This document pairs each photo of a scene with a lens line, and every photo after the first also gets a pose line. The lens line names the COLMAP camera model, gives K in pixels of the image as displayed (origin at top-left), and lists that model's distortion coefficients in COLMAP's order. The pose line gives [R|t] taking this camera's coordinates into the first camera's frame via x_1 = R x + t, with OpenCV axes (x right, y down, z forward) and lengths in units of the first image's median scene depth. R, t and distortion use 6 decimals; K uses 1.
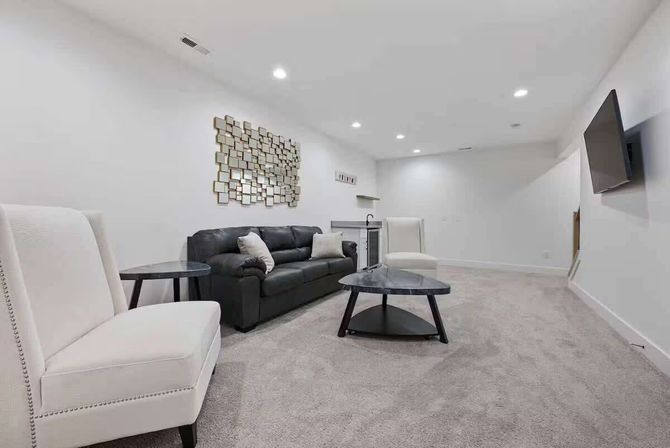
lens RADIAL K [[234.7, 0, 338.9], [0, 234.7, 219.2], [0, 0, 1]] dist [-0.000651, -0.000032]
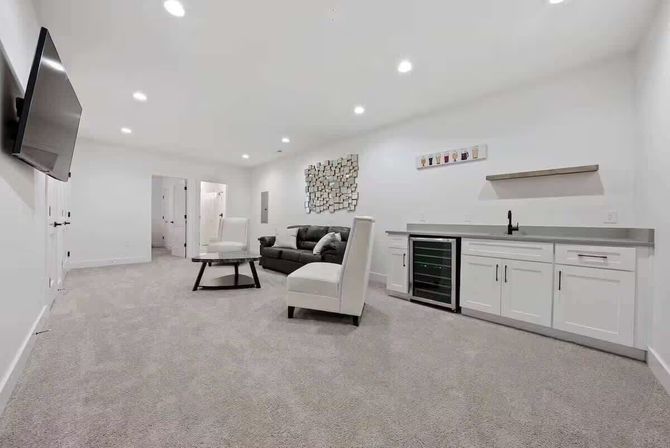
lens RADIAL K [[234.7, 0, 338.9], [0, 234.7, 219.2], [0, 0, 1]] dist [-0.000651, -0.000032]
pose [[-0.139280, -0.020062, -0.990050, 1.054281], [-0.010435, 0.999769, -0.018791, 0.012346], [0.990198, 0.007714, -0.139457, 1.190489]]
